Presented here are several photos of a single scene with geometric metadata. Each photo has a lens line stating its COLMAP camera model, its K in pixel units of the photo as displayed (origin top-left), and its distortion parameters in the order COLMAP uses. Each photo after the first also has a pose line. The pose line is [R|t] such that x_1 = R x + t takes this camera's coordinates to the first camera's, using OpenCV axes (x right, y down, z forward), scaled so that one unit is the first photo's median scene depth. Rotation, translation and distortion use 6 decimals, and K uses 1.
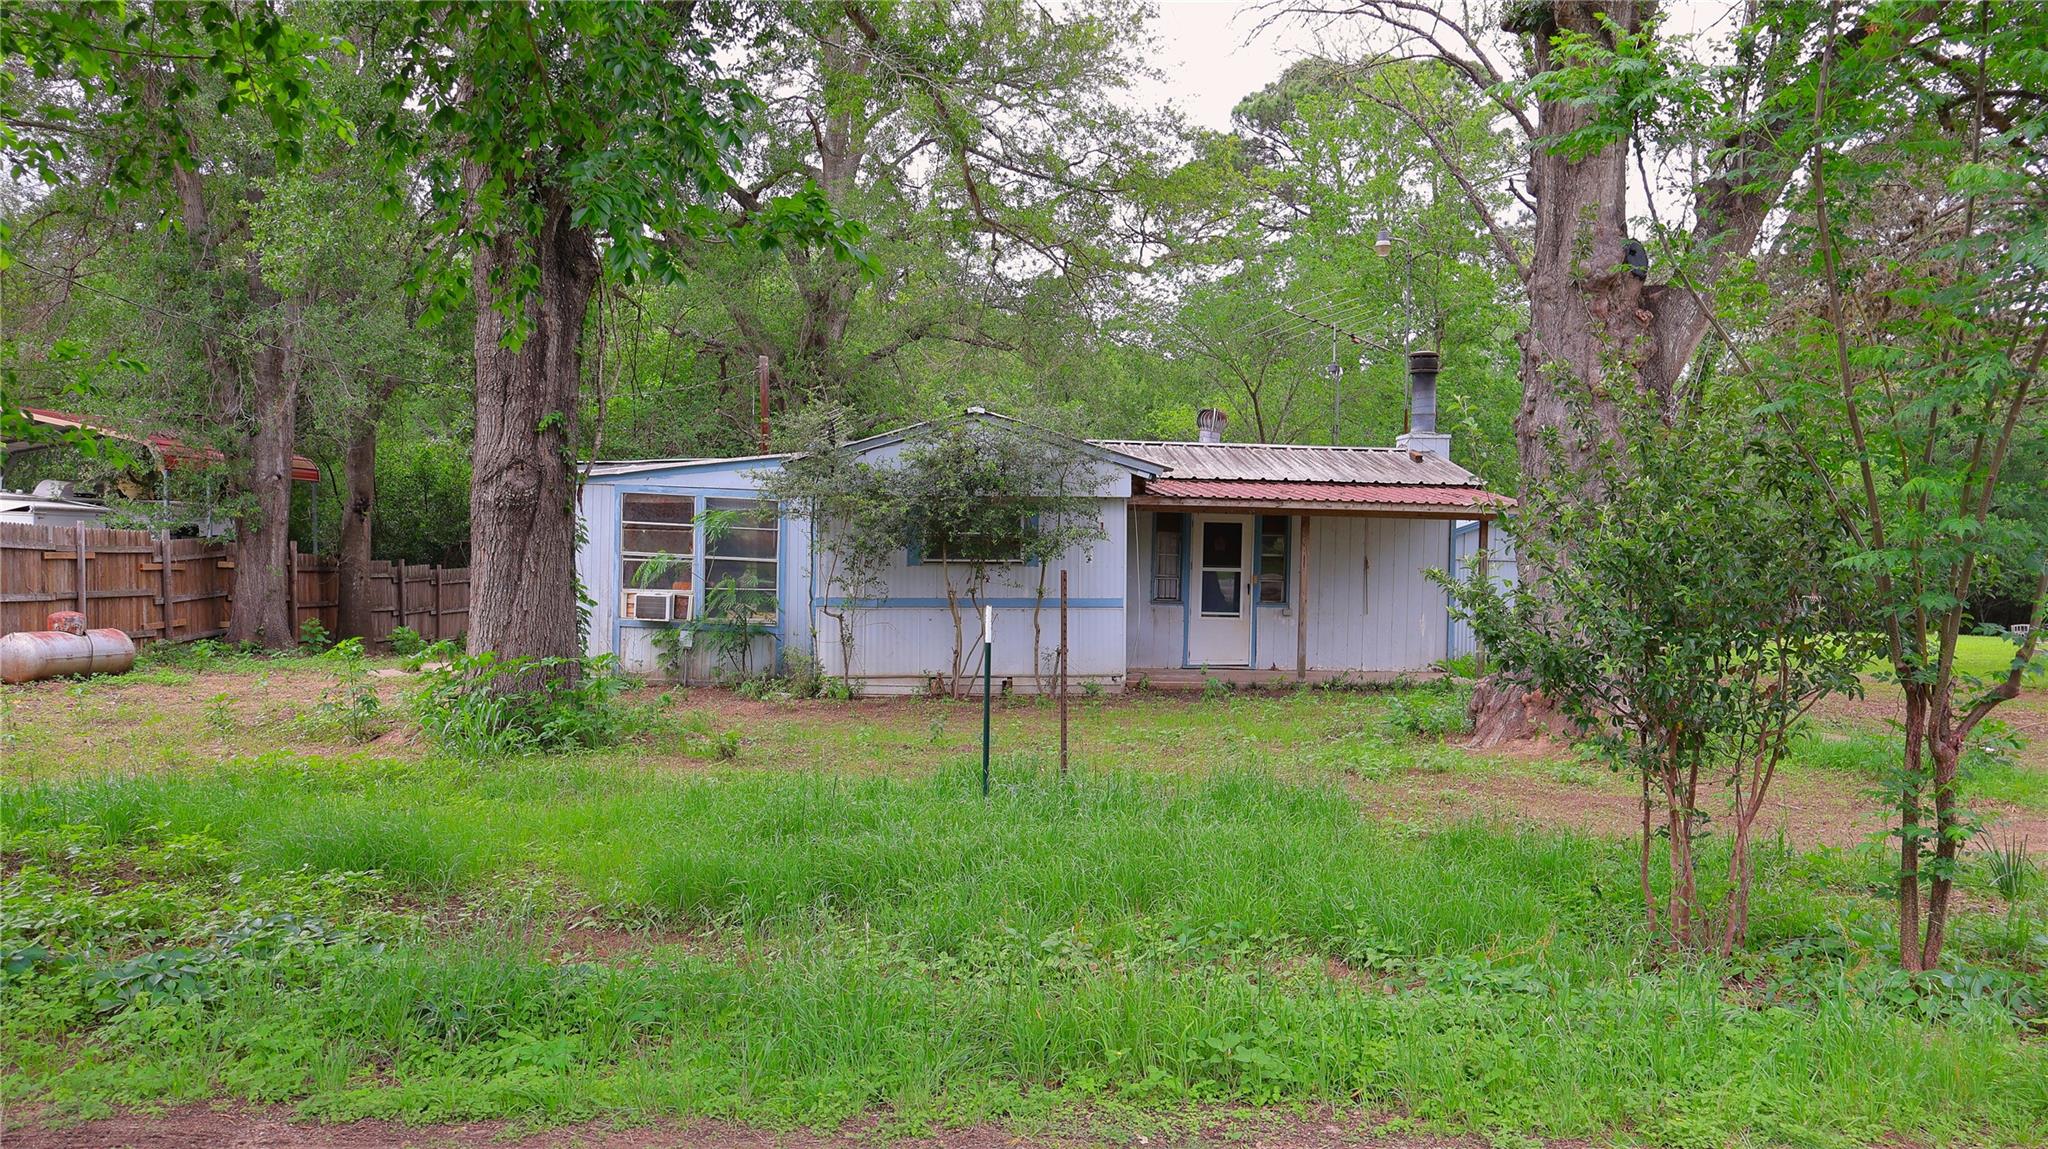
lens RADIAL K [[1693.8, 0, 1019.5], [0, 1693.8, 570.7], [0, 0, 1]] dist [-0.009541, 0.014710]
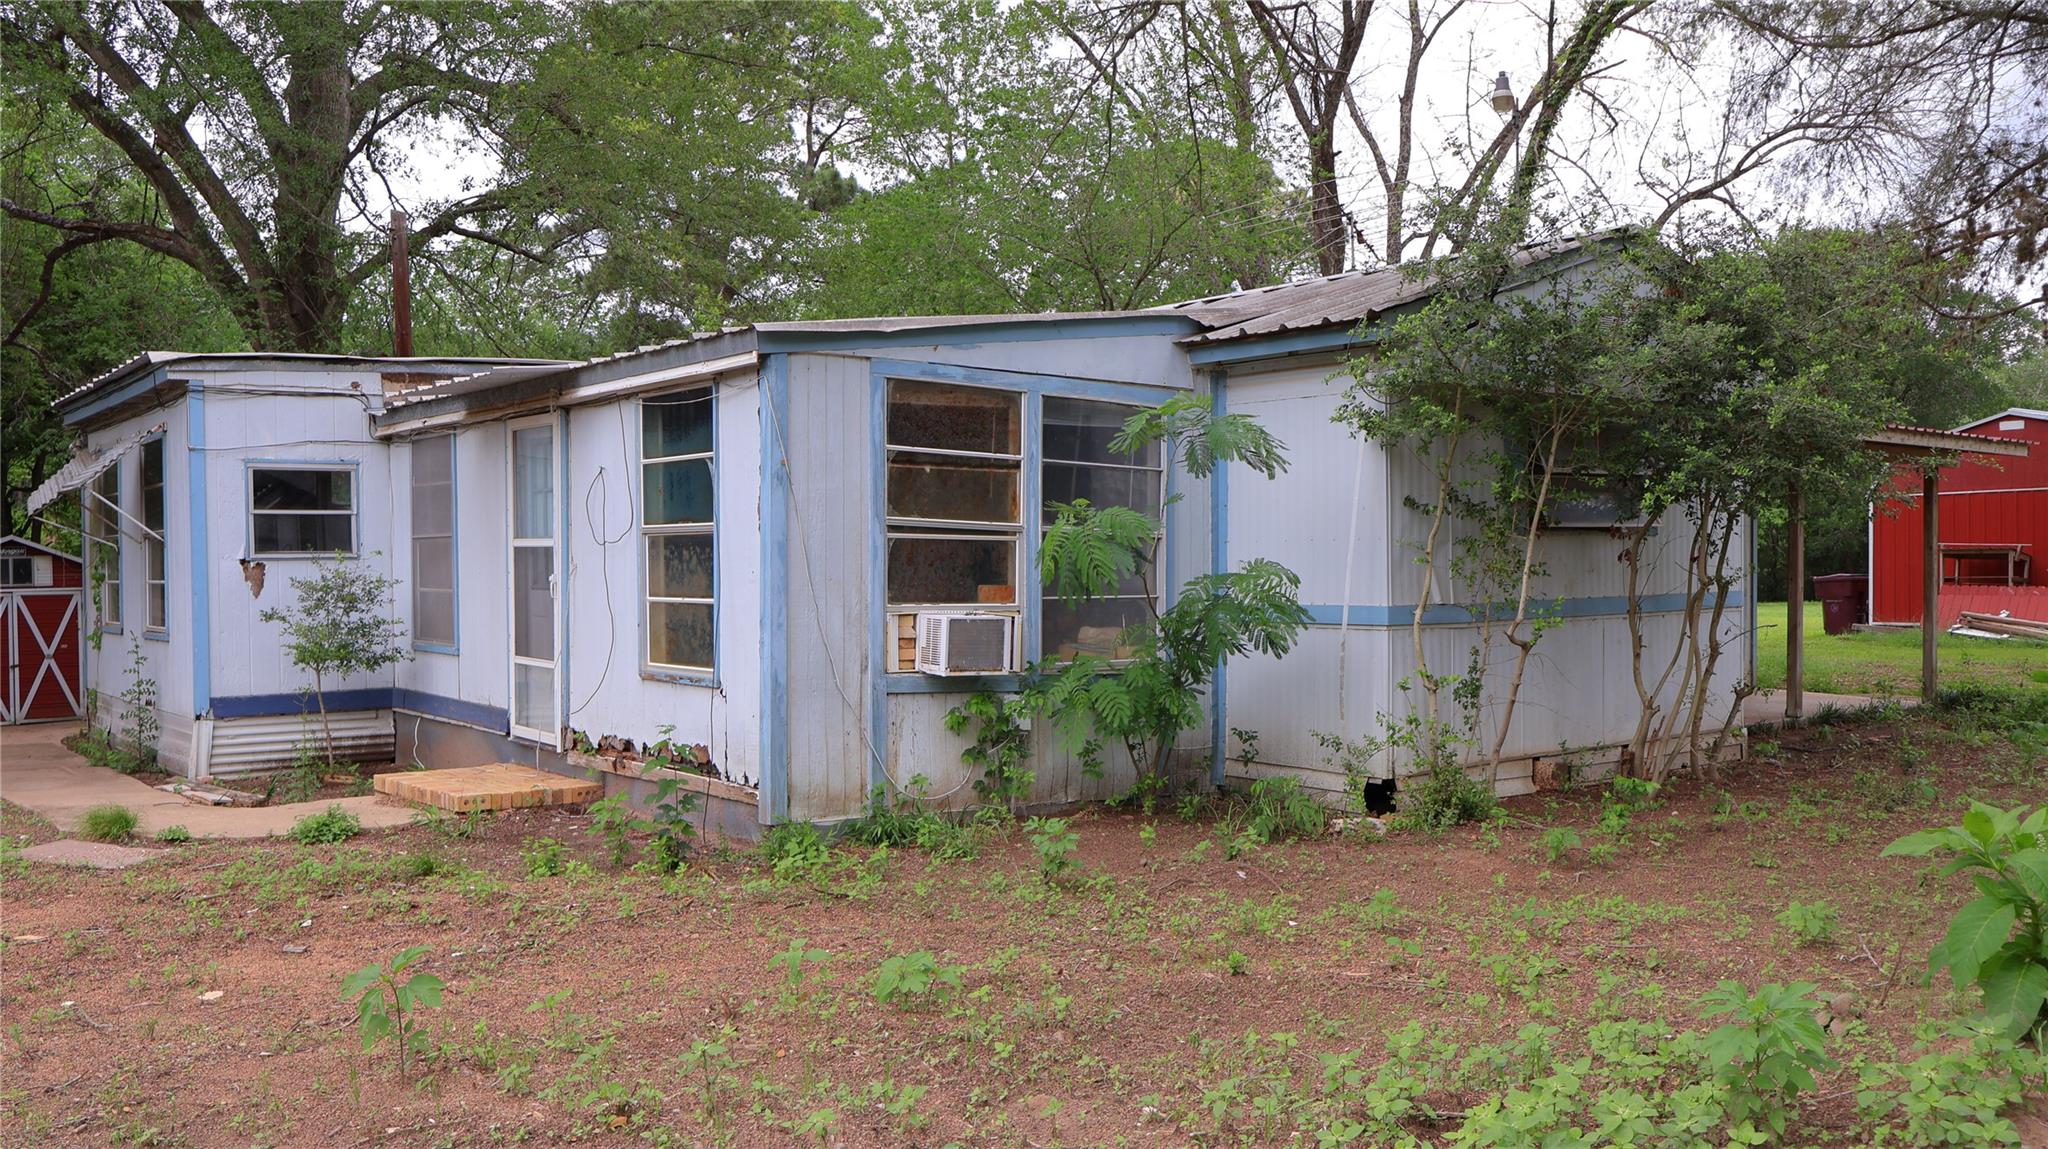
lens RADIAL K [[1693.8, 0, 1014.7], [0, 1693.8, 584.4], [0, 0, 1]] dist [0.001068, -0.007667]
pose [[0.859900, -0.027297, 0.509732, -0.423938], [0.026962, 0.999604, 0.008047, 0.002946], [-0.509750, 0.006824, 0.860295, 0.619222]]
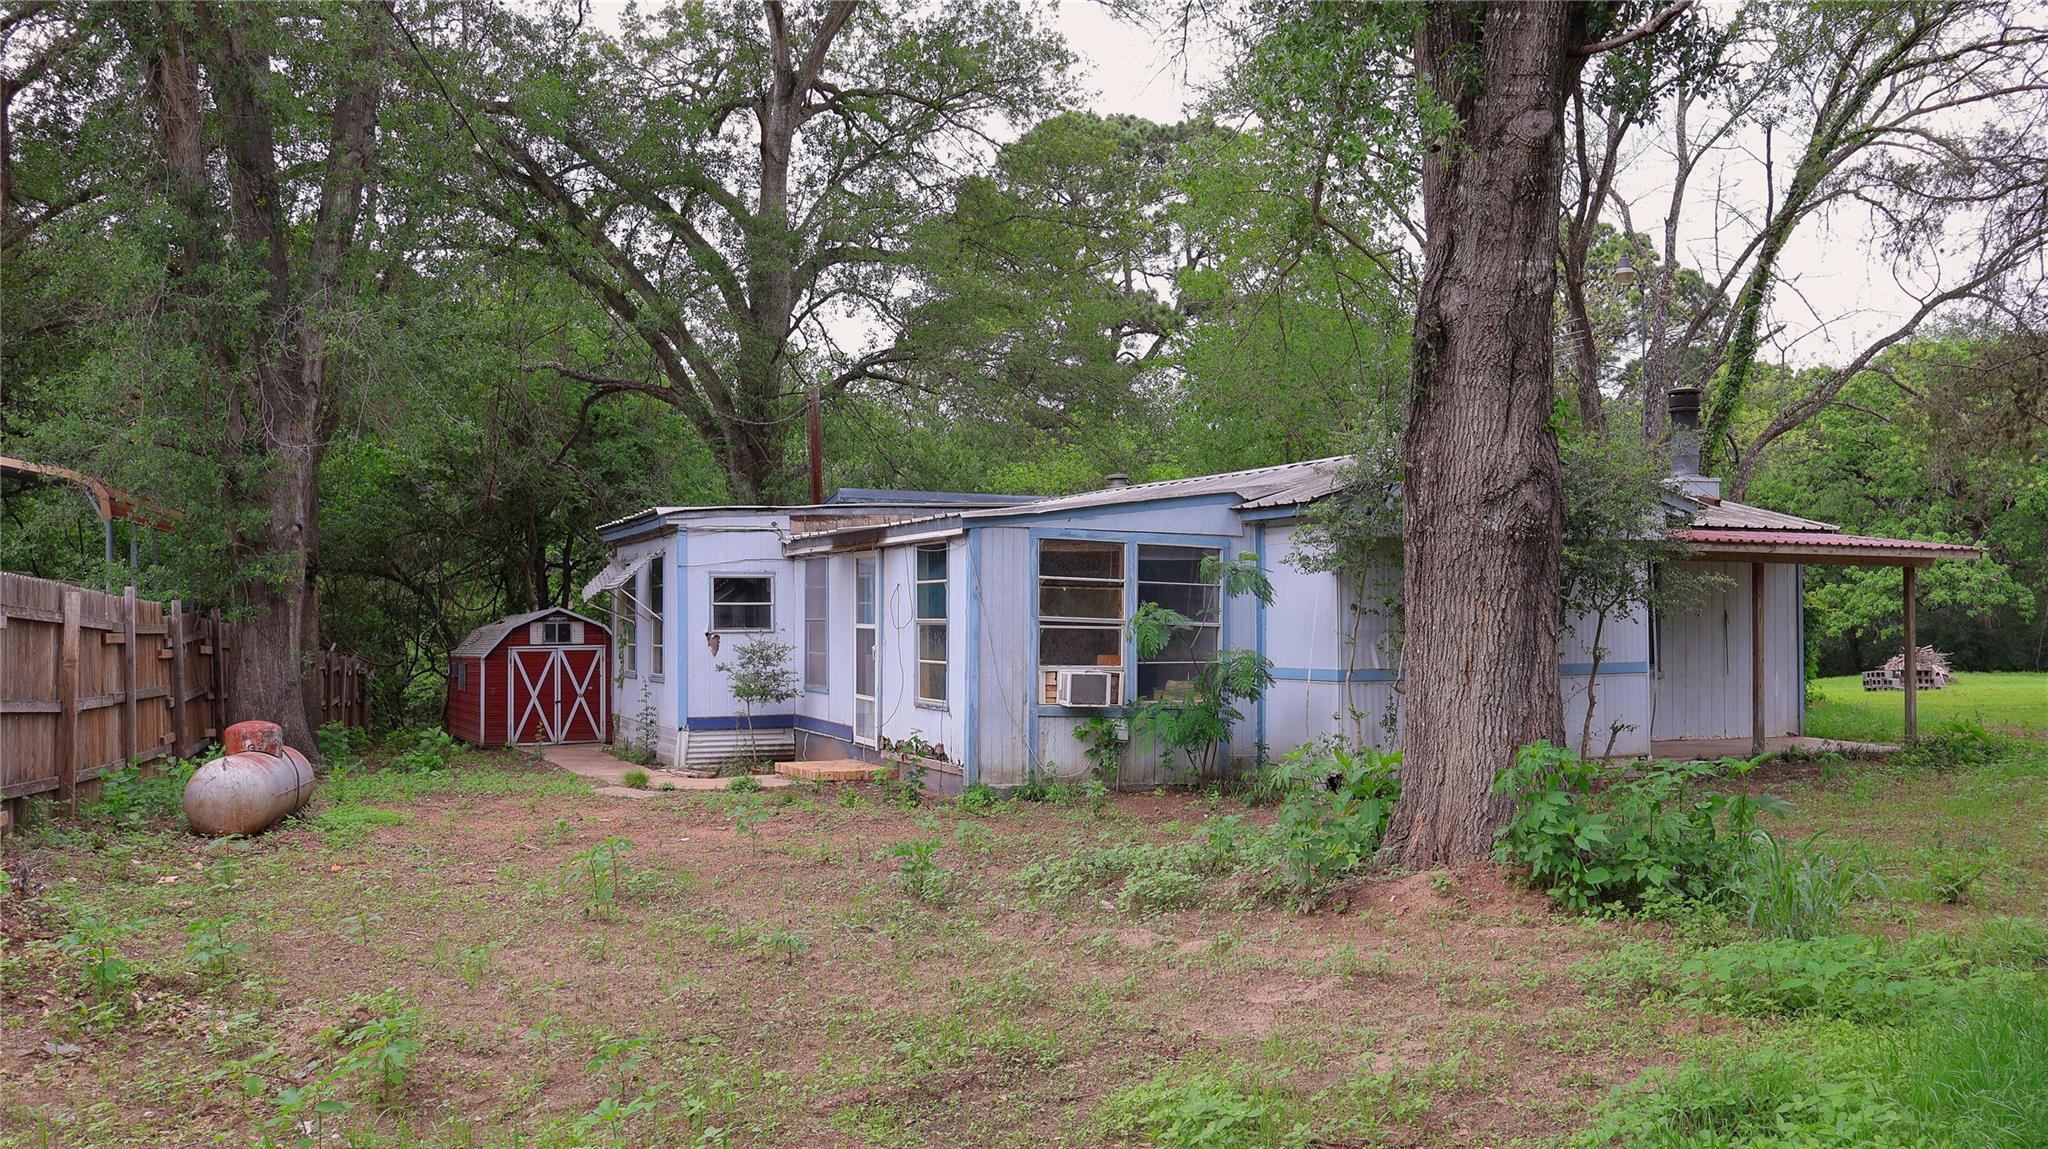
lens RADIAL K [[1693.8, 0, 1037.3], [0, 1693.8, 571.4], [0, 0, 1]] dist [-0.009541, 0.014710]
pose [[0.957329, -0.008617, 0.288873, -0.452811], [0.020733, 0.999028, -0.038910, -0.002061], [-0.288257, 0.043239, 0.956576, 0.279737]]
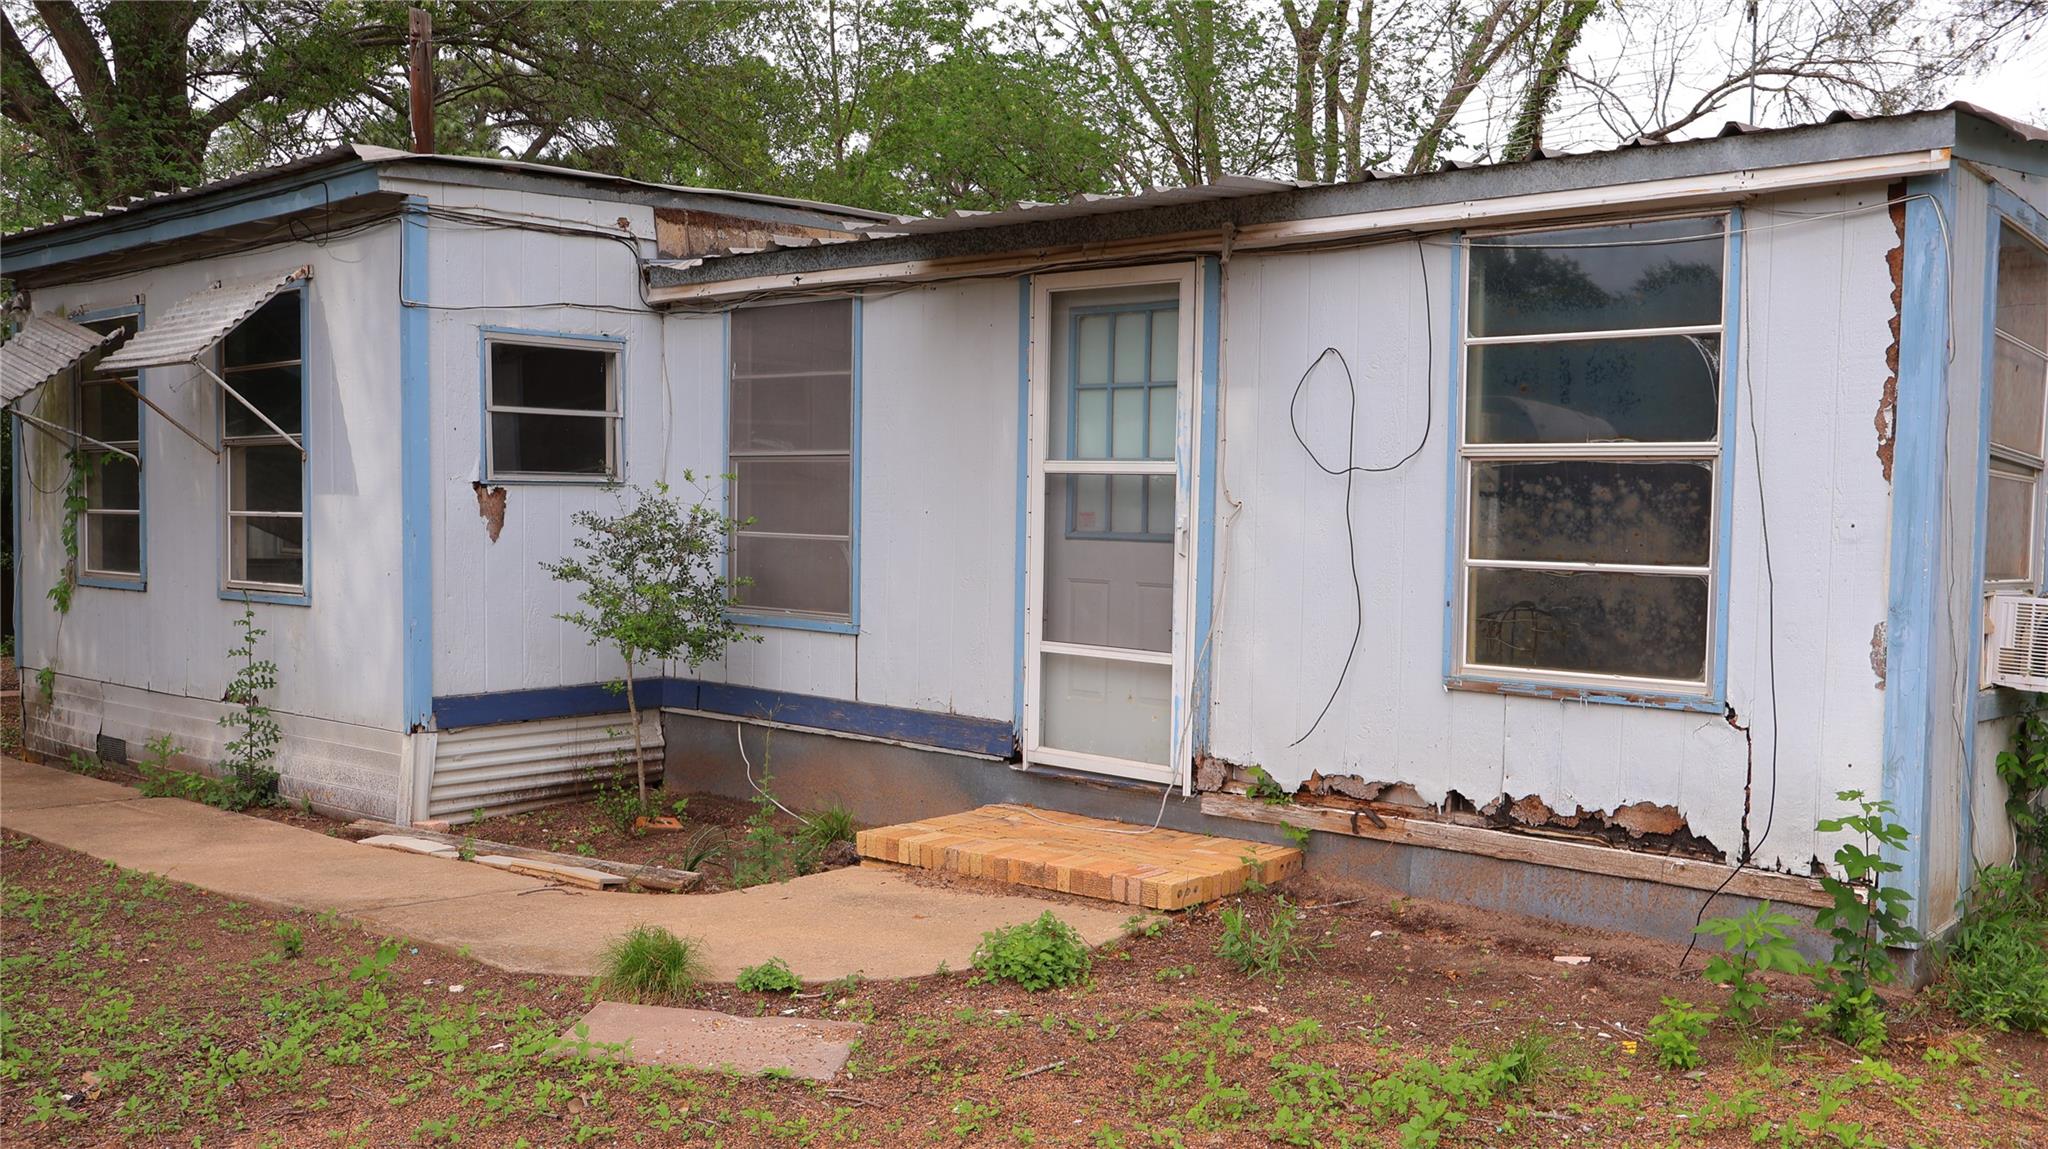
lens RADIAL K [[1693.8, 0, 1038.3], [0, 1693.8, 578.1], [0, 0, 1]] dist [0.001068, -0.007667]
pose [[0.729736, -0.034837, 0.682841, -0.524823], [0.007711, 0.999057, 0.042729, -0.002147], [-0.683686, -0.025916, 0.729316, 0.907388]]
